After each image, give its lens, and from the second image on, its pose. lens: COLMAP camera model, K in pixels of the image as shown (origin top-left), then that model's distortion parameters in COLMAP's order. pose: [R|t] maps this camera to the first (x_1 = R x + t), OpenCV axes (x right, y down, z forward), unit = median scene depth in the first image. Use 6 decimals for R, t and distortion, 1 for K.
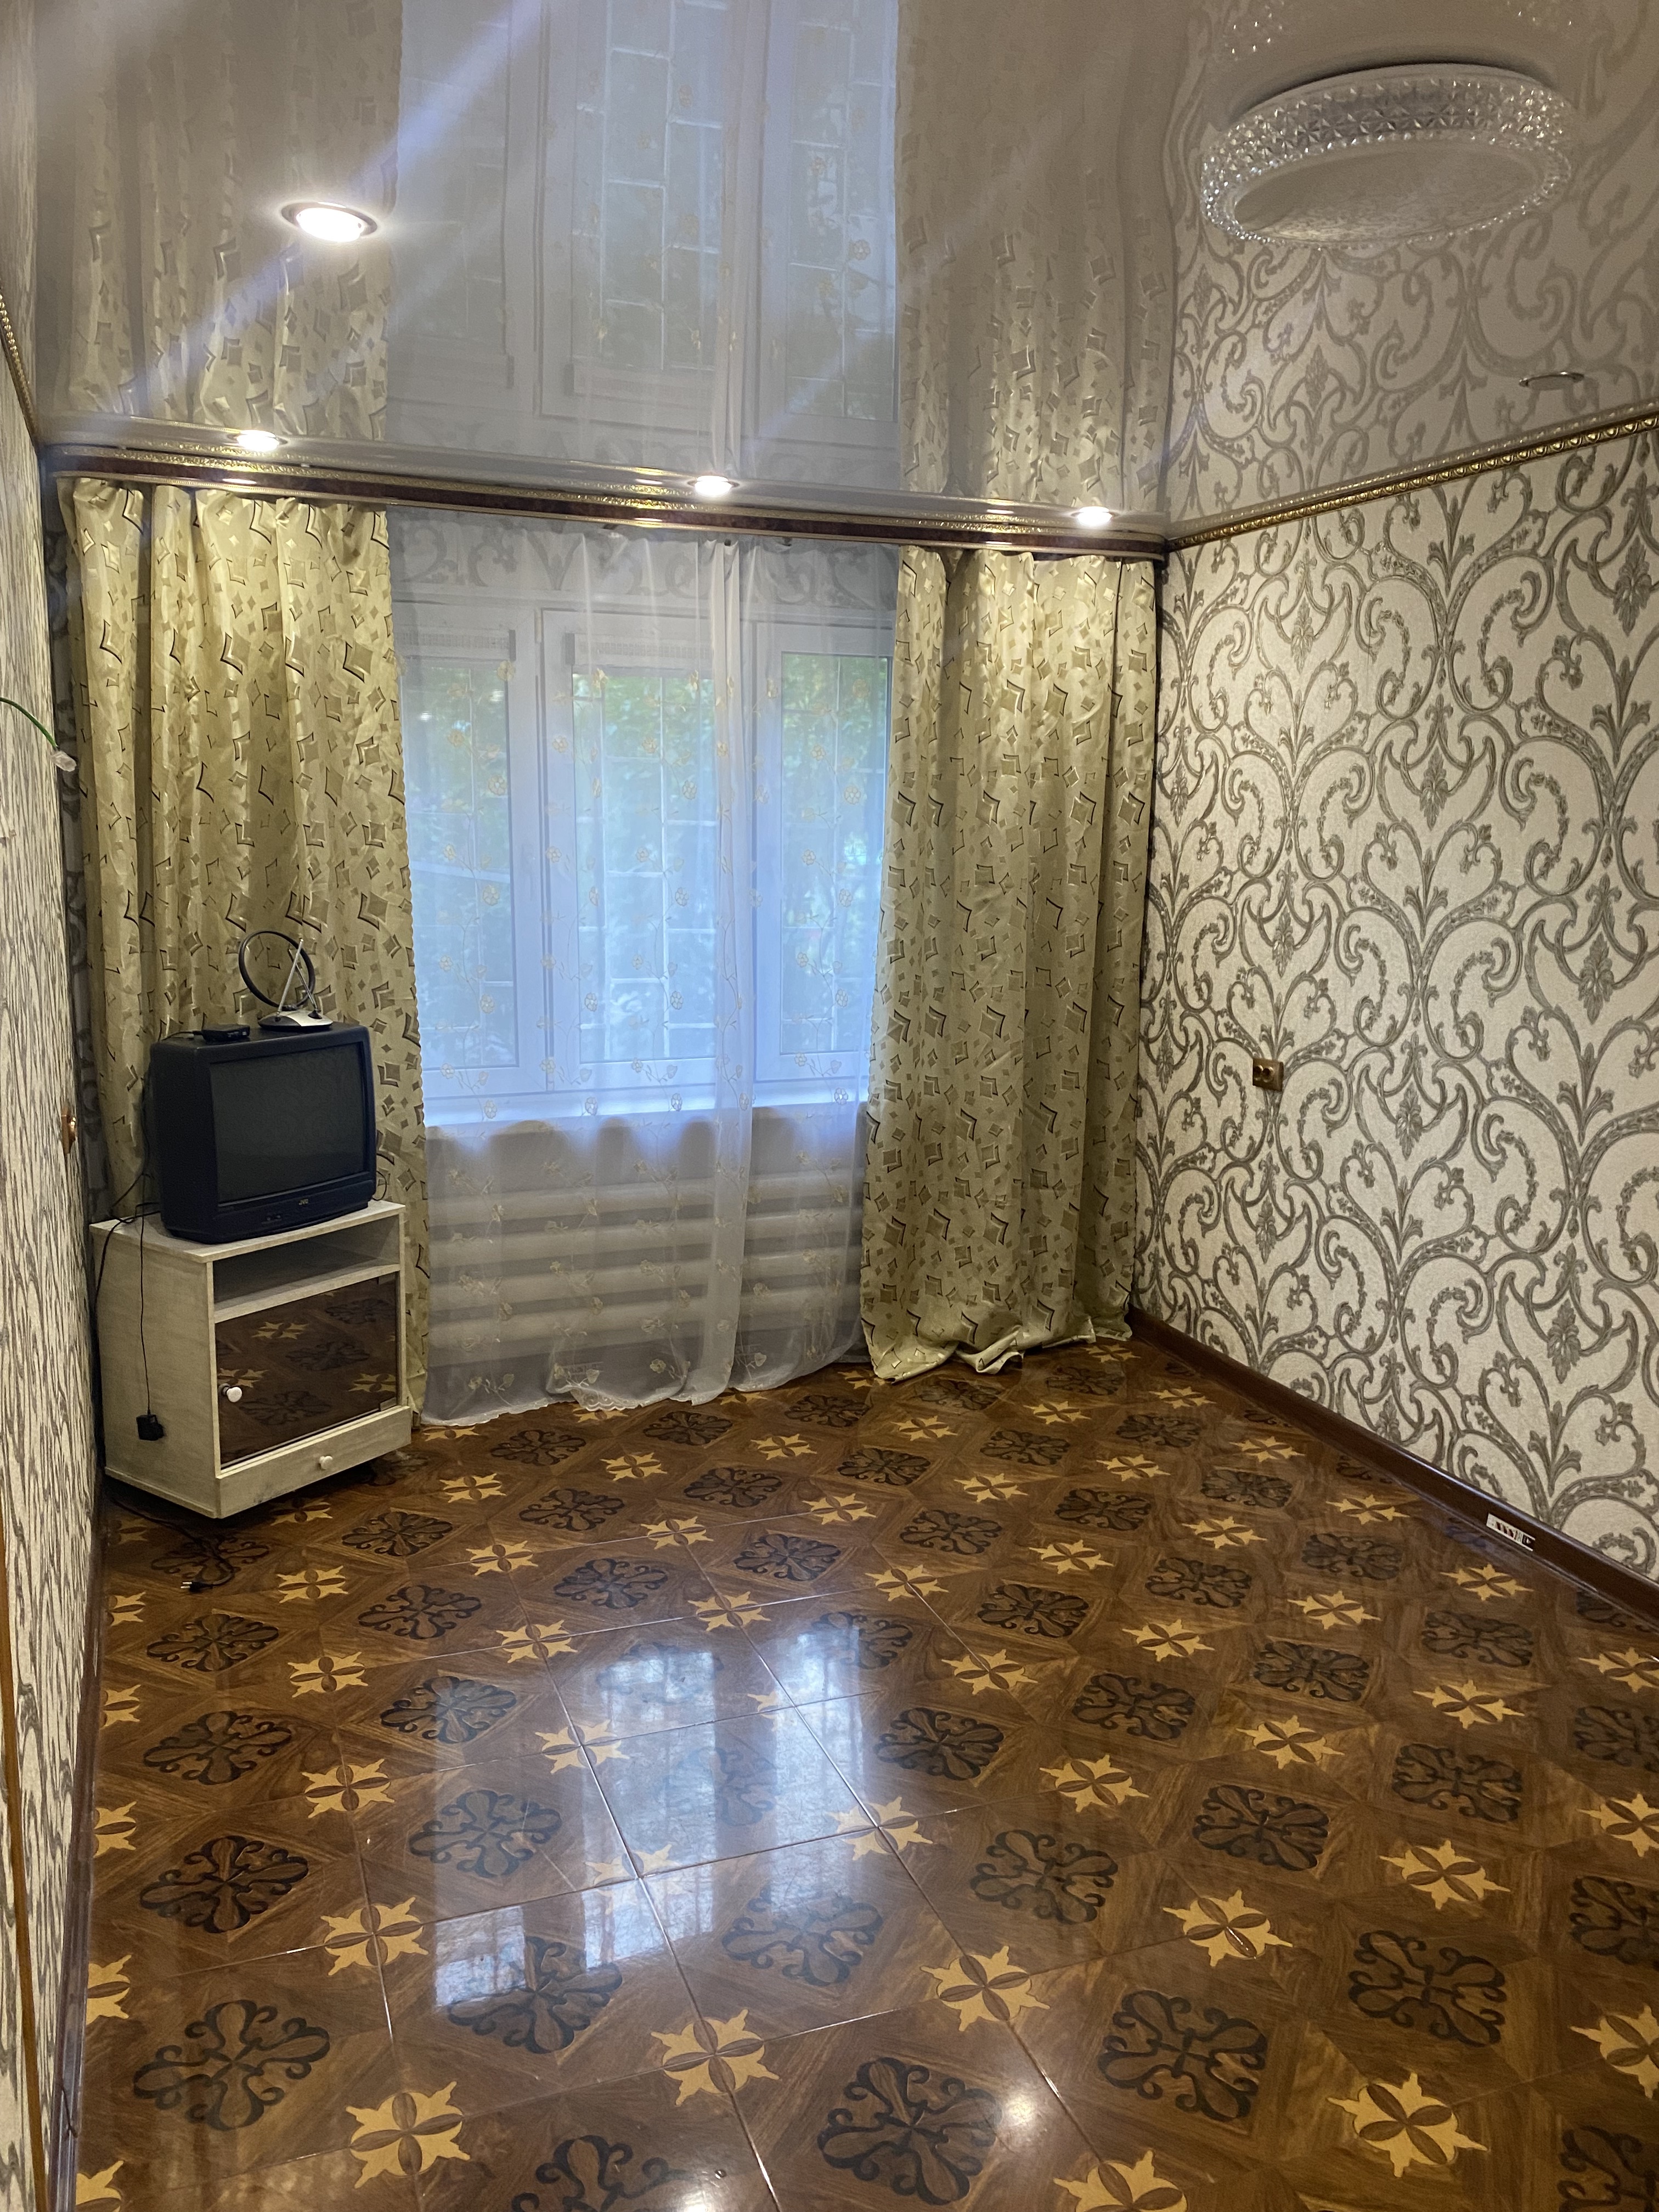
lens RADIAL K [[1704.6, 0, 791.8], [0, 1704.6, 1175.0], [0, 0, 1]] dist [0.034735, -0.029699]
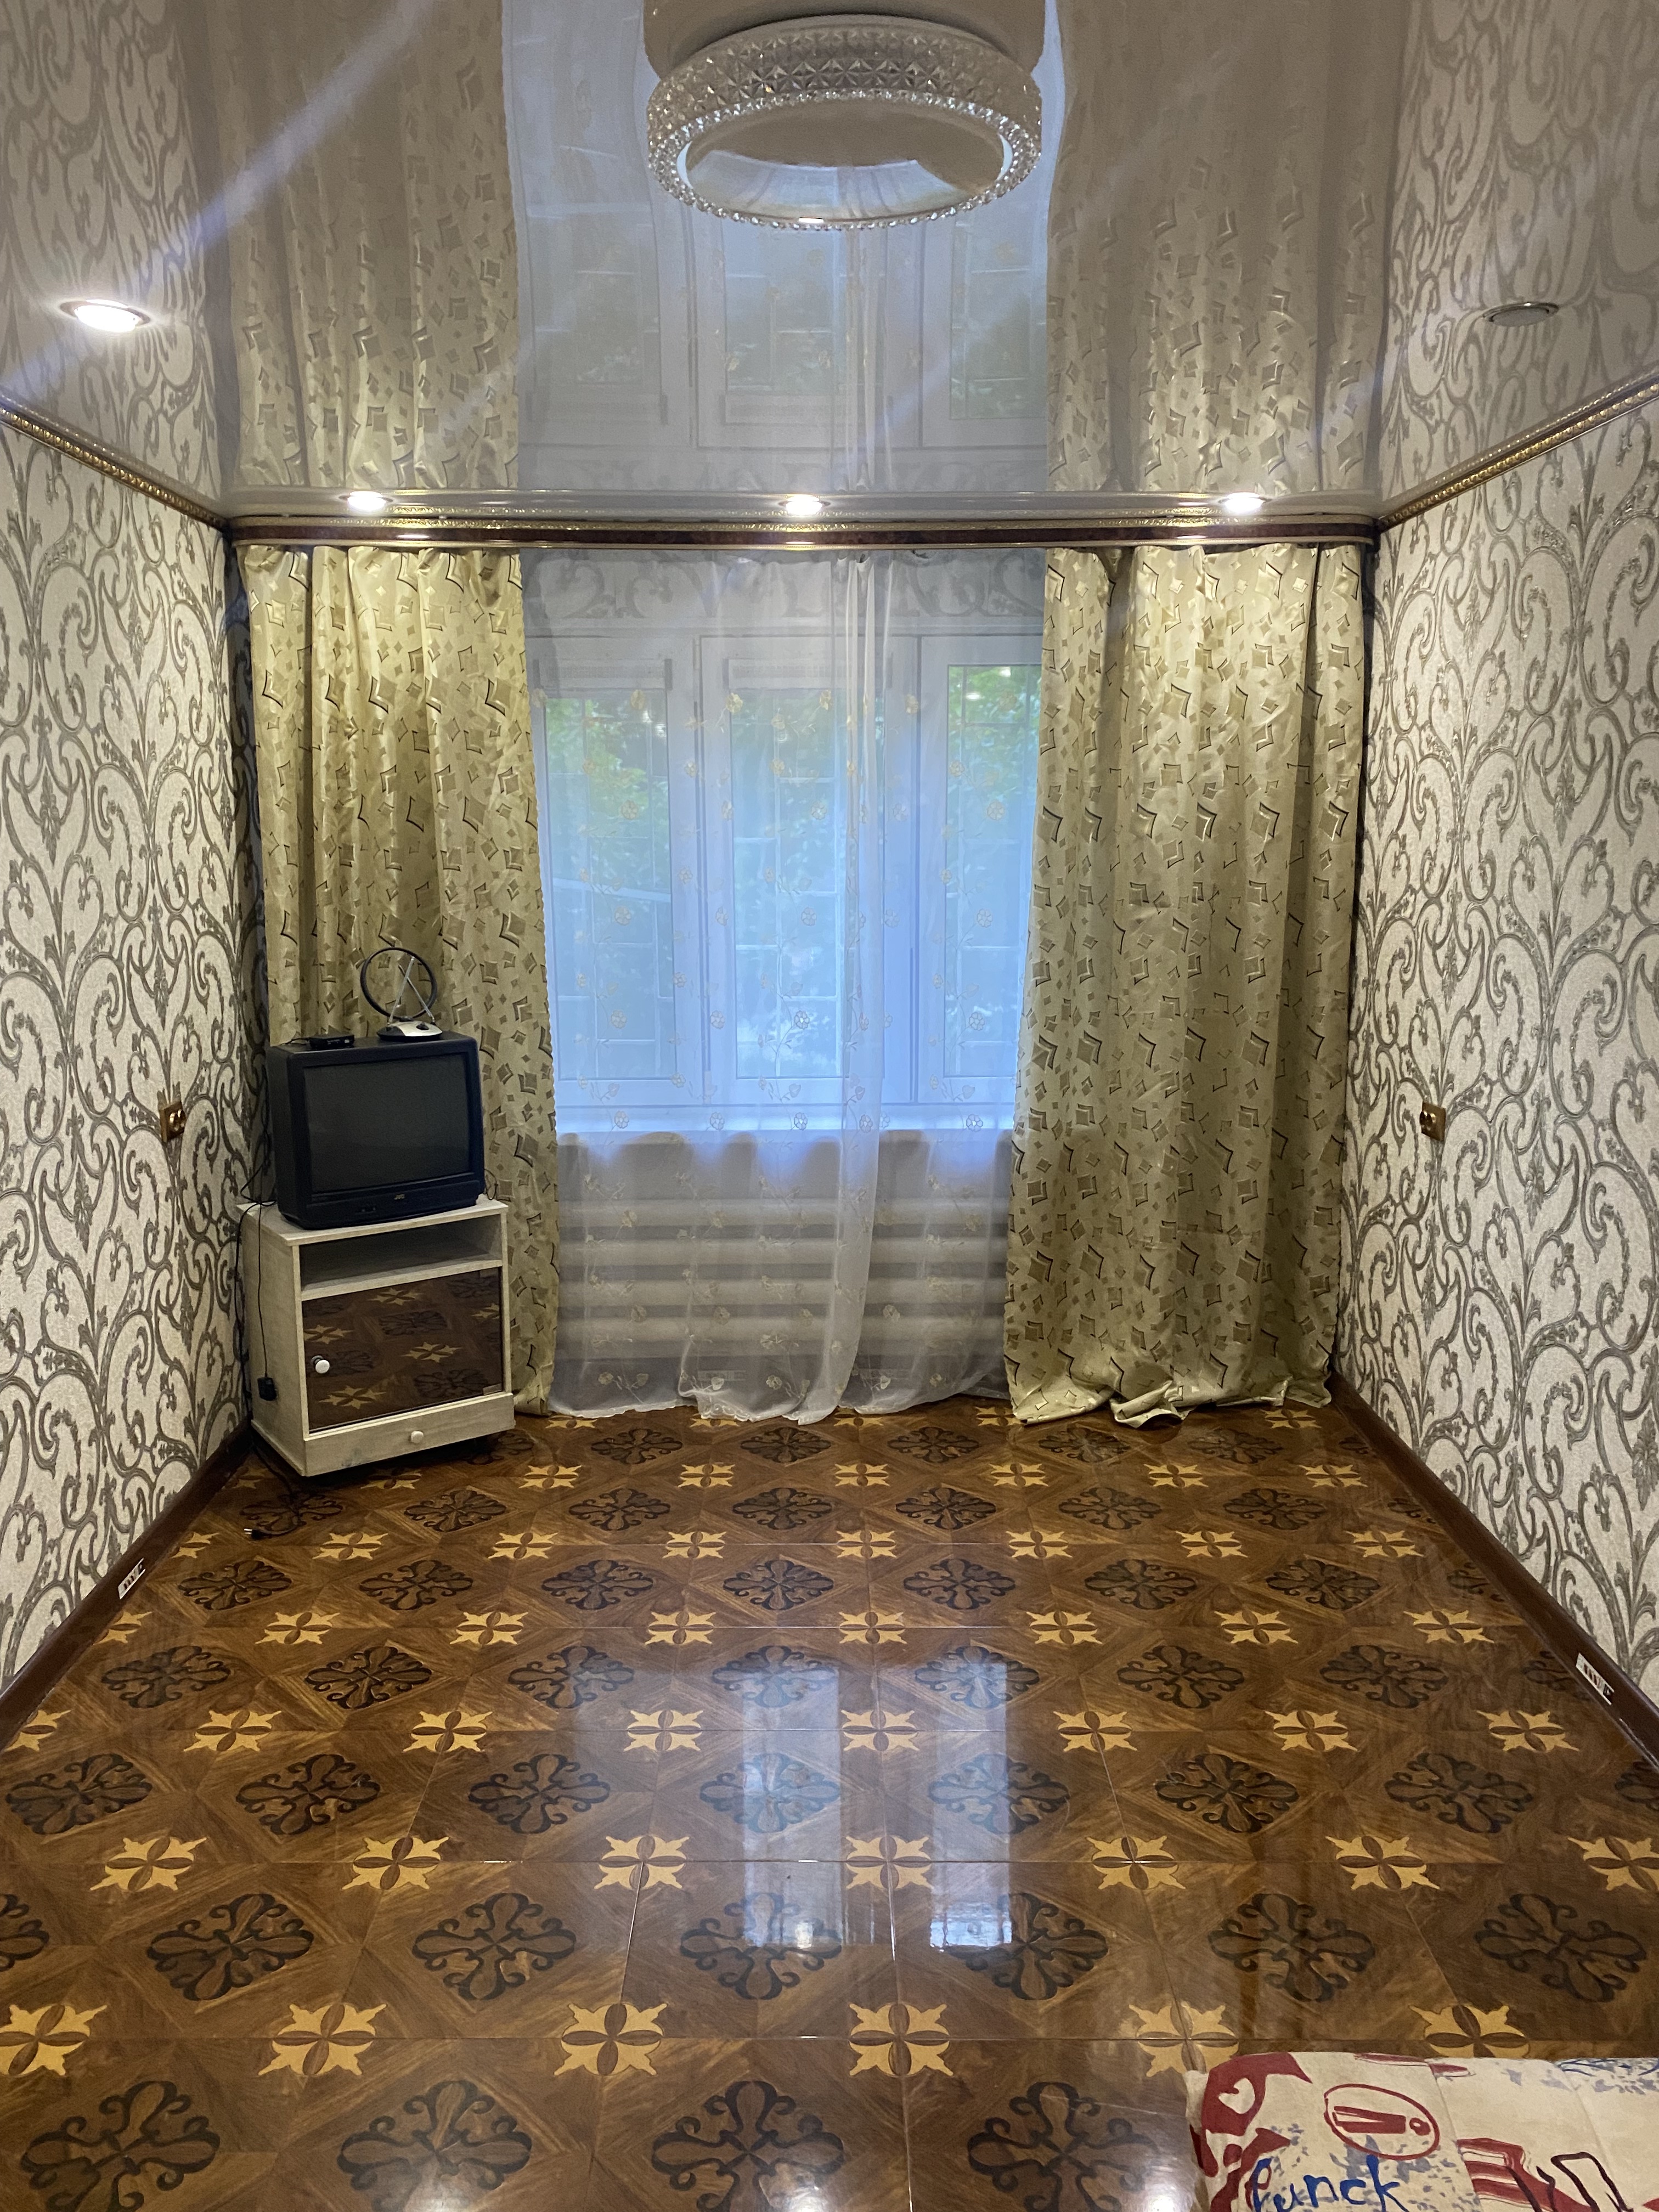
lens RADIAL K [[1704.6, 0, 779.5], [0, 1704.6, 1193.6], [0, 0, 1]] dist [0.034735, -0.029699]
pose [[0.934256, 0.062375, -0.351106, 0.311225], [-0.059278, 0.998050, 0.019575, -0.021467], [0.351642, 0.002525, 0.936131, 0.063303]]
